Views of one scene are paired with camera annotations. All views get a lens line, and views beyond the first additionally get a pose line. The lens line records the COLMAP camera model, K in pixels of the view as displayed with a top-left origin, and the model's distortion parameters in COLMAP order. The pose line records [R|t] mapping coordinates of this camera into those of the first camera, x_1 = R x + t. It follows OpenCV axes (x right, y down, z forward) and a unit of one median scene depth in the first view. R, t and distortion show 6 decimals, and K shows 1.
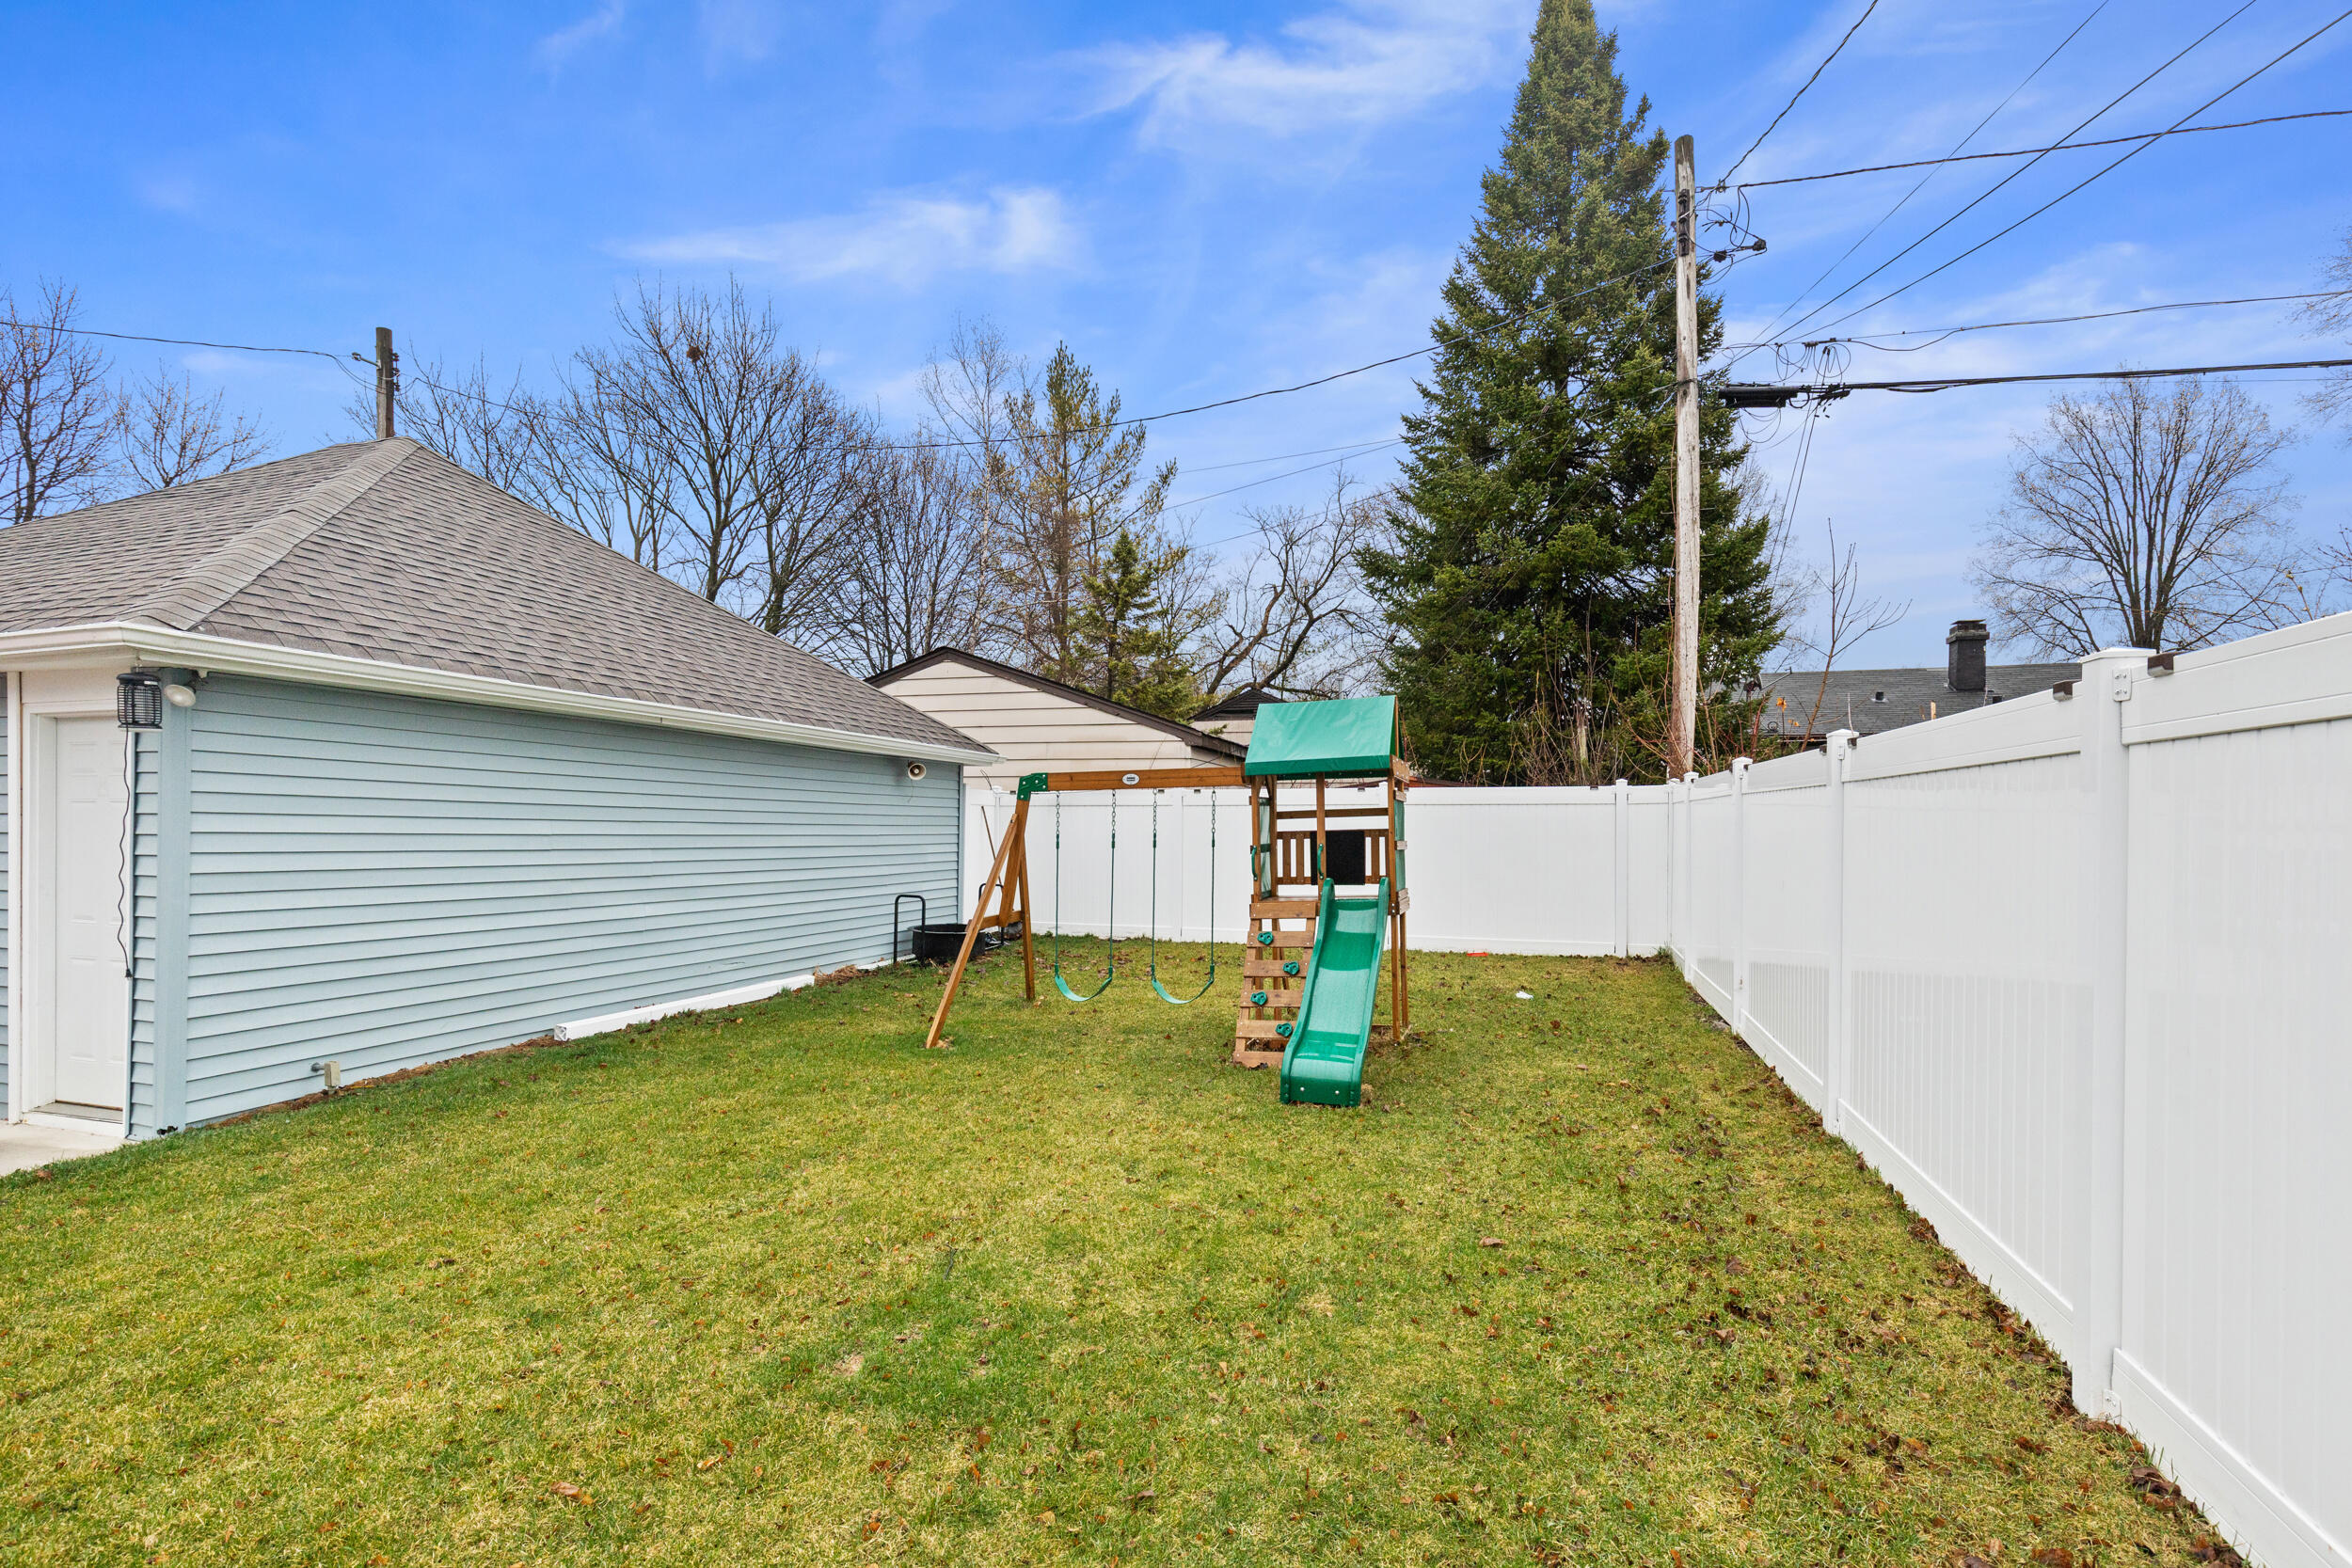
lens RADIAL K [[1074.5, 0, 1176.2], [0, 1074.5, 828.7], [0, 0, 1]] dist [0.000469, 0.000201]
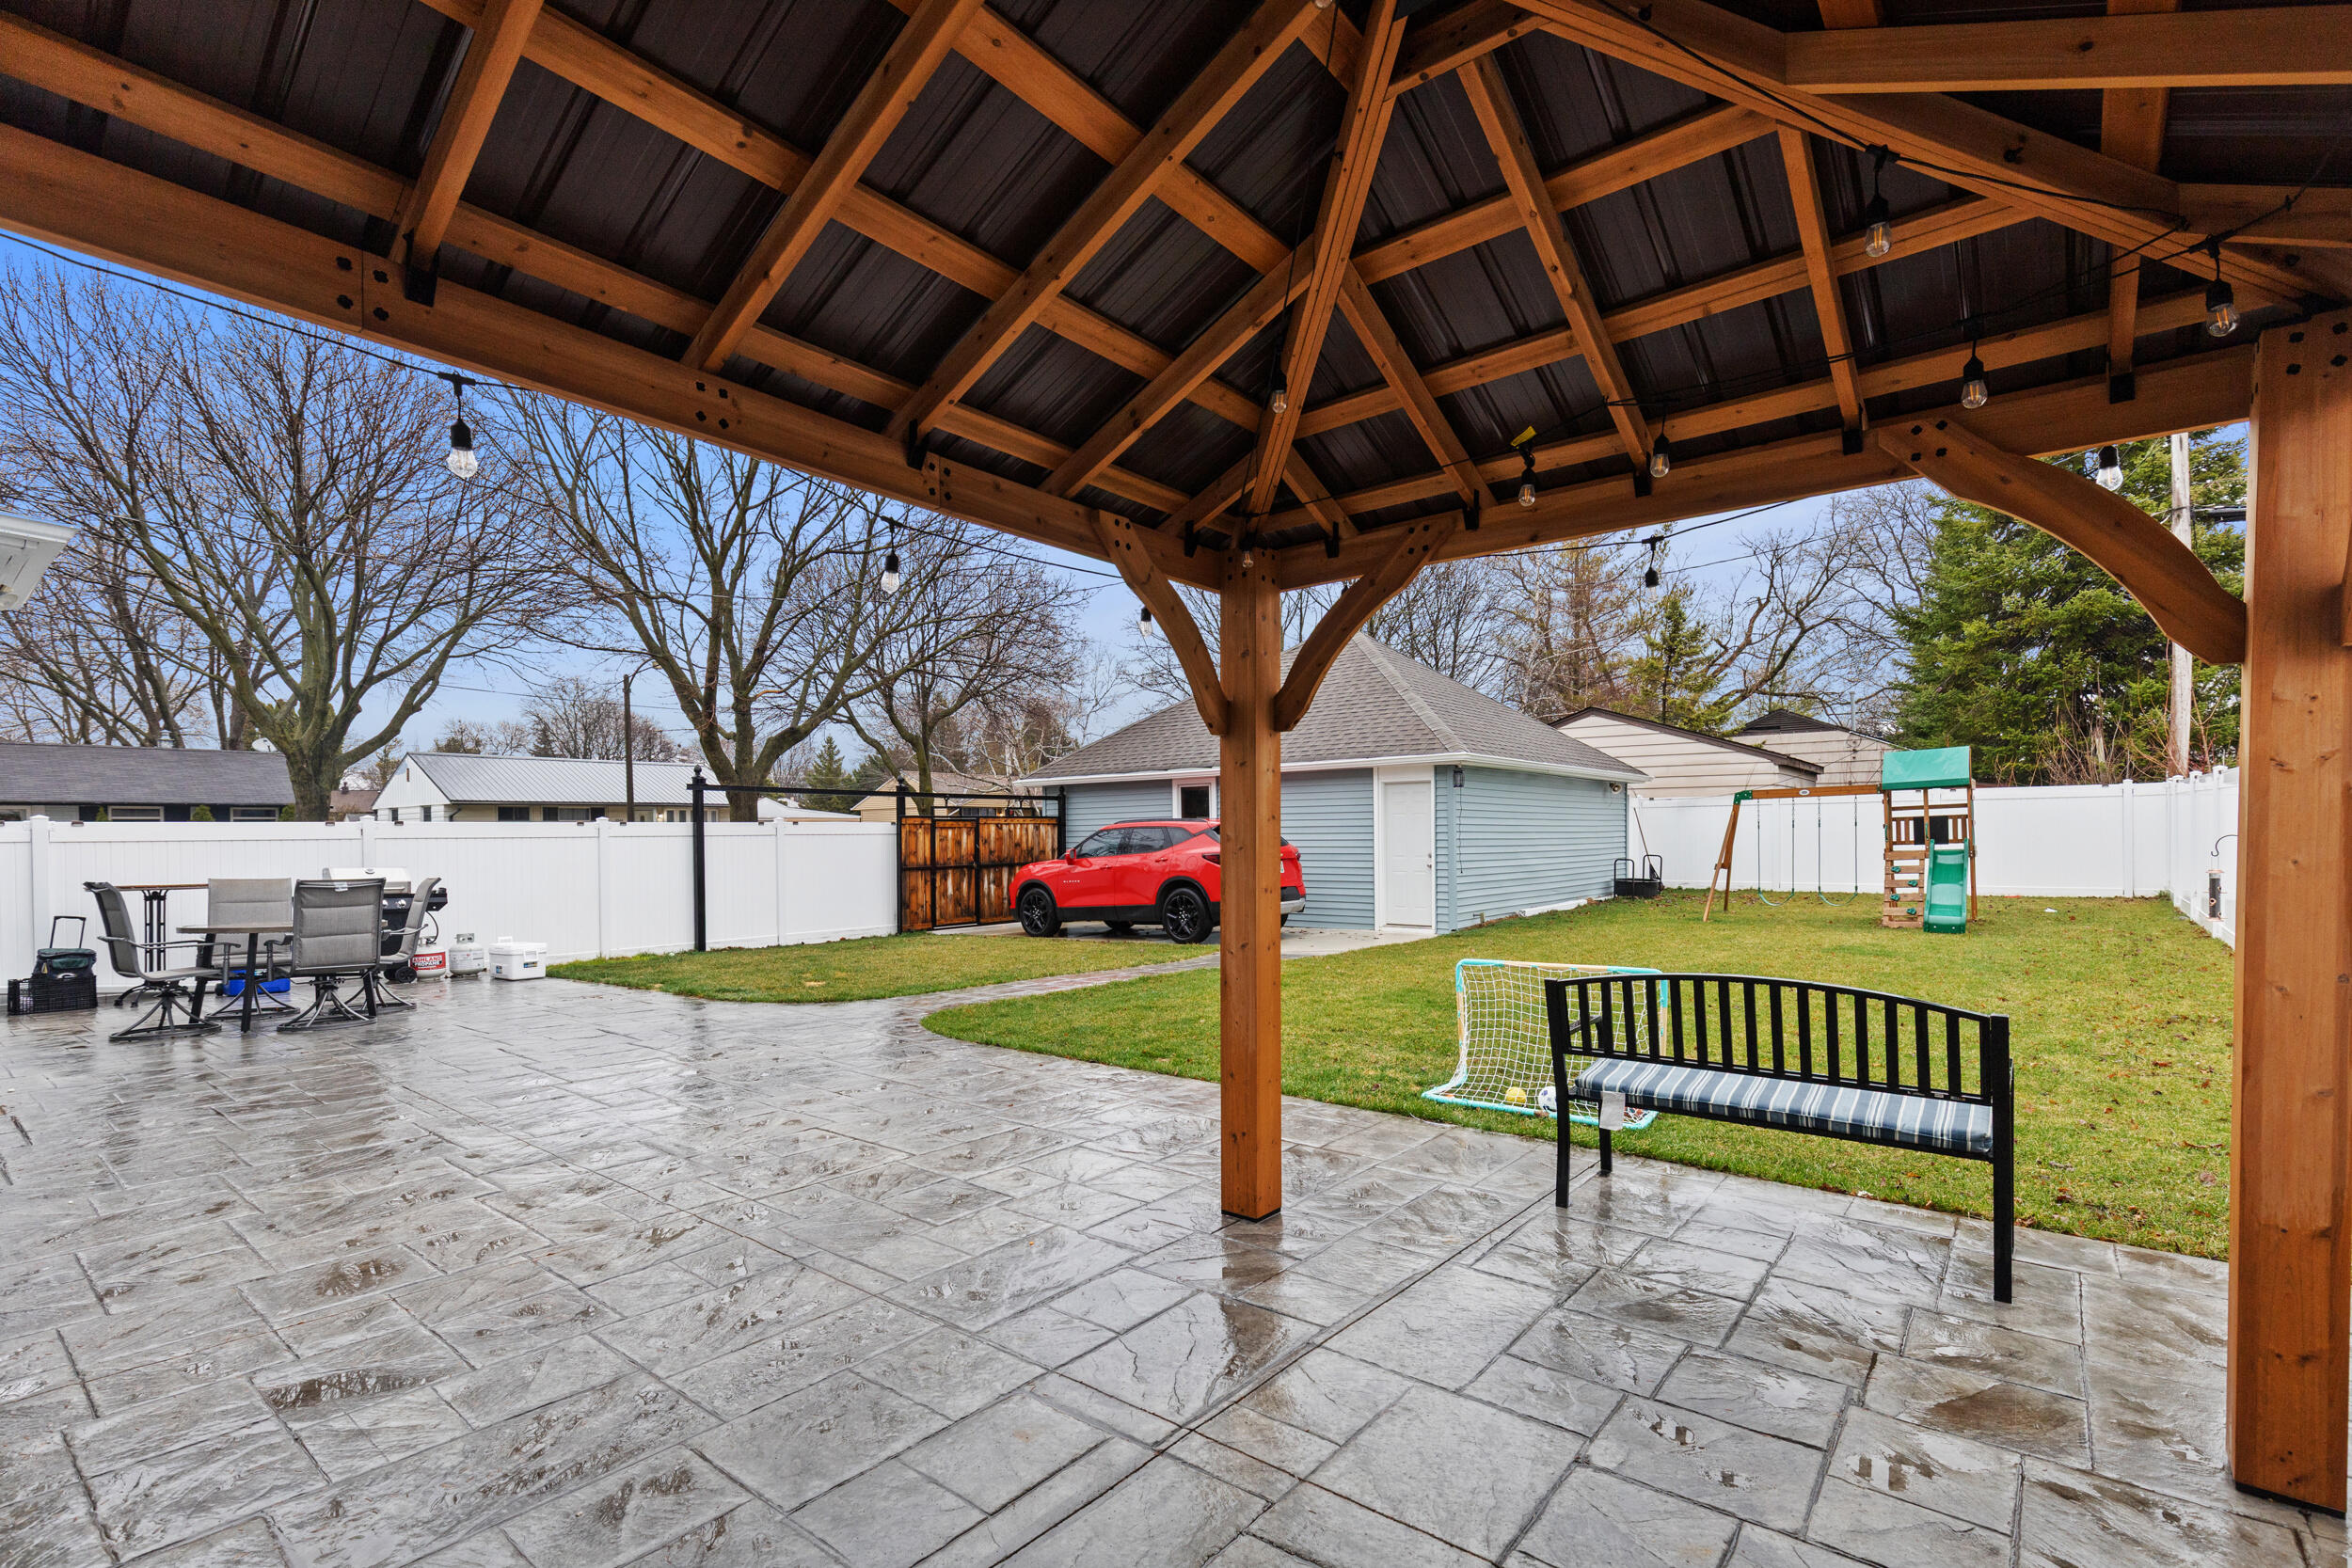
lens RADIAL K [[1074.5, 0, 1176.2], [0, 1074.5, 828.7], [0, 0, 1]] dist [0.000469, 0.000201]
pose [[0.933756, -0.014518, -0.357615, -0.340140], [0.013602, 0.999895, -0.005078, 0.012465], [0.357651, -0.000122, 0.933855, -1.024525]]
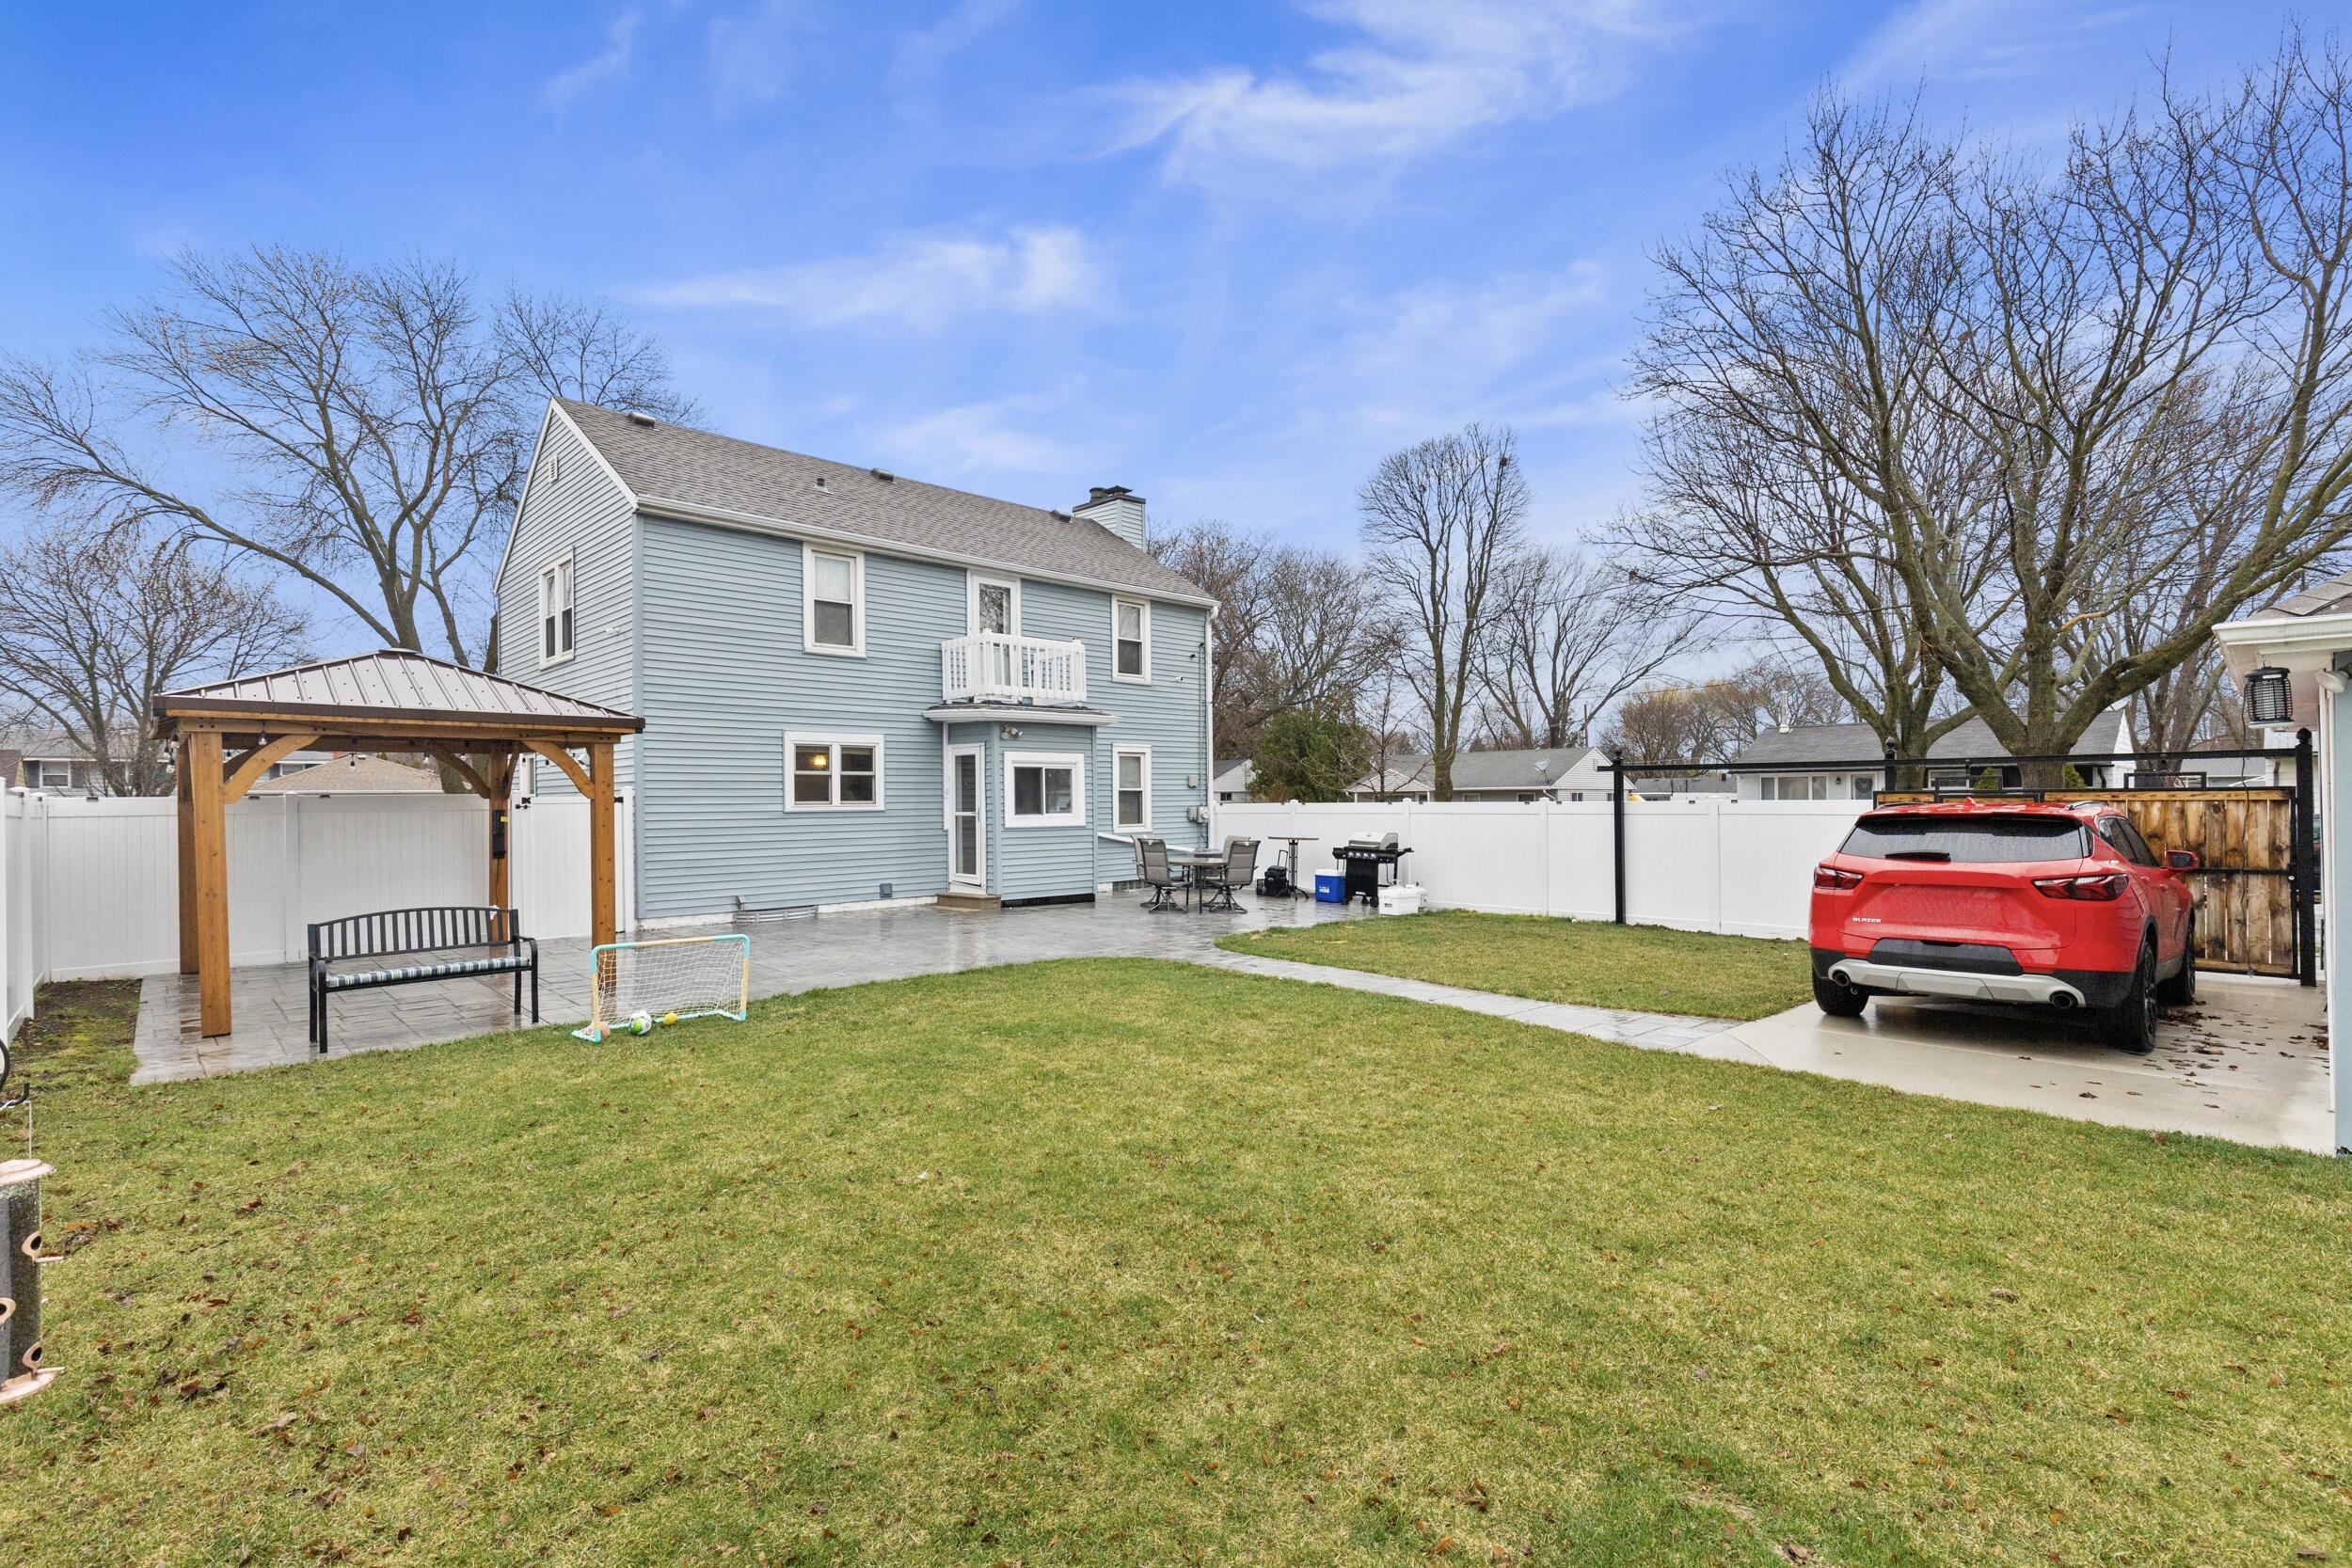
lens RADIAL K [[1074.5, 0, 1176.2], [0, 1074.5, 828.7], [0, 0, 1]] dist [0.000469, 0.000201]
pose [[-0.448714, 0.015371, -0.893543, 0.446924], [0.000258, 0.999854, 0.017070, -0.008385], [0.893675, 0.007429, -0.448653, 0.777316]]
